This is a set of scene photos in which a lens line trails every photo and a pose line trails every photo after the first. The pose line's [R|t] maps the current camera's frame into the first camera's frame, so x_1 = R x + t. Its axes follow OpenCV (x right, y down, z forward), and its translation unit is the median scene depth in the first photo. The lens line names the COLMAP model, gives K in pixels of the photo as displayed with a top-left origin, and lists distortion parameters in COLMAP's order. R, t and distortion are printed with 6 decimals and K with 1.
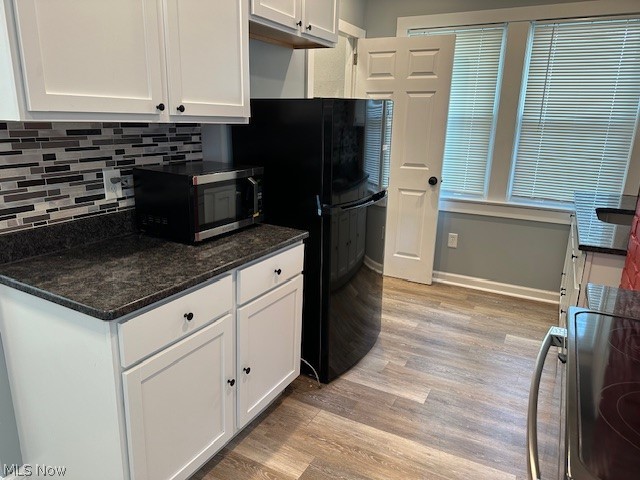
lens RADIAL K [[447.6, 0, 320.0], [0, 447.6, 240.0], [0, 0, 1]] dist [0.111705, -0.149904]
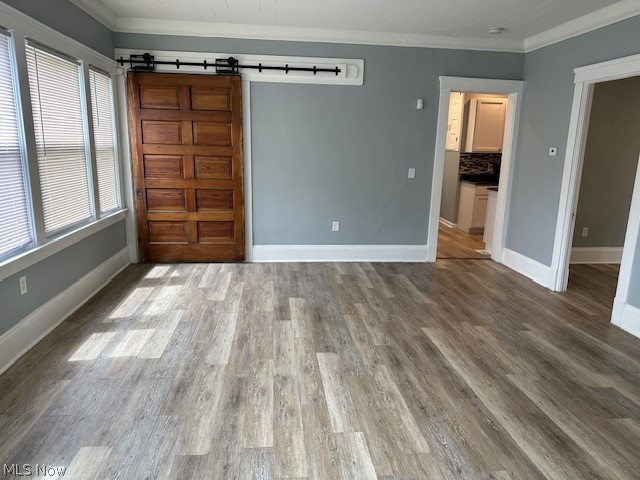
lens RADIAL K [[447.6, 0, 320.0], [0, 447.6, 240.0], [0, 0, 1]] dist [0.111705, -0.149904]
pose [[0.566849, 0.157587, -0.808609, 2.251136], [-0.224990, 0.973833, 0.032065, 0.781395], [0.792504, 0.163753, 0.587472, -2.730372]]
